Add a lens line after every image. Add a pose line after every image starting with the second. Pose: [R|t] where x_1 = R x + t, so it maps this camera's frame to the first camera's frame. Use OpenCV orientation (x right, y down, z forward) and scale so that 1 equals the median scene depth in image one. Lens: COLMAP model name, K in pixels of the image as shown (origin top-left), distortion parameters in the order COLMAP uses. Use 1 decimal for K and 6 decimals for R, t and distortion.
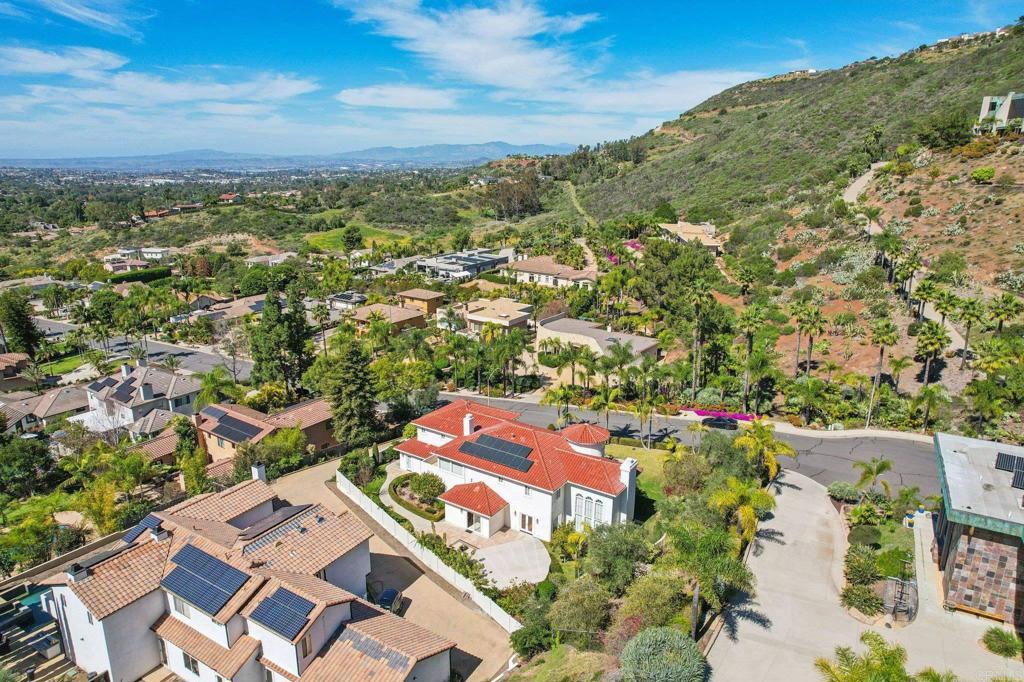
lens RADIAL K [[665.0, 0, 512.0], [0, 665.0, 341.0], [0, 0, 1]] dist [-0.071973, 0.063642]
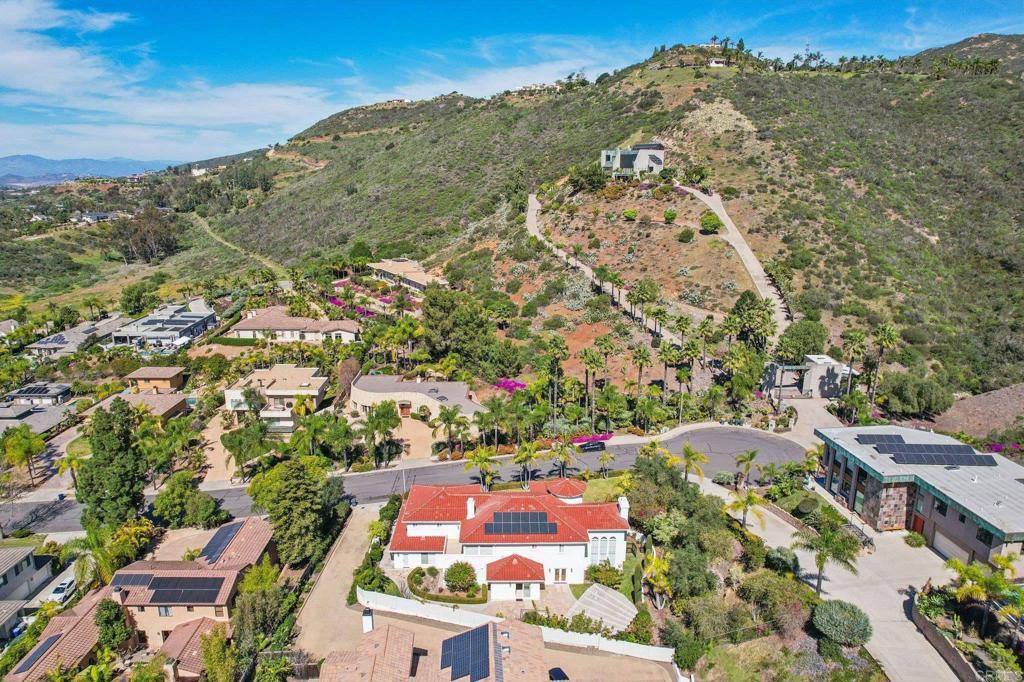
lens RADIAL K [[659.5, 0, 507.3], [0, 659.5, 327.2], [0, 0, 1]] dist [-0.081225, 0.077105]
pose [[0.822755, -0.142768, 0.550174, -0.365965], [0.161165, 0.986813, 0.015060, -0.113384], [-0.545068, 0.076278, 0.834915, 0.021709]]
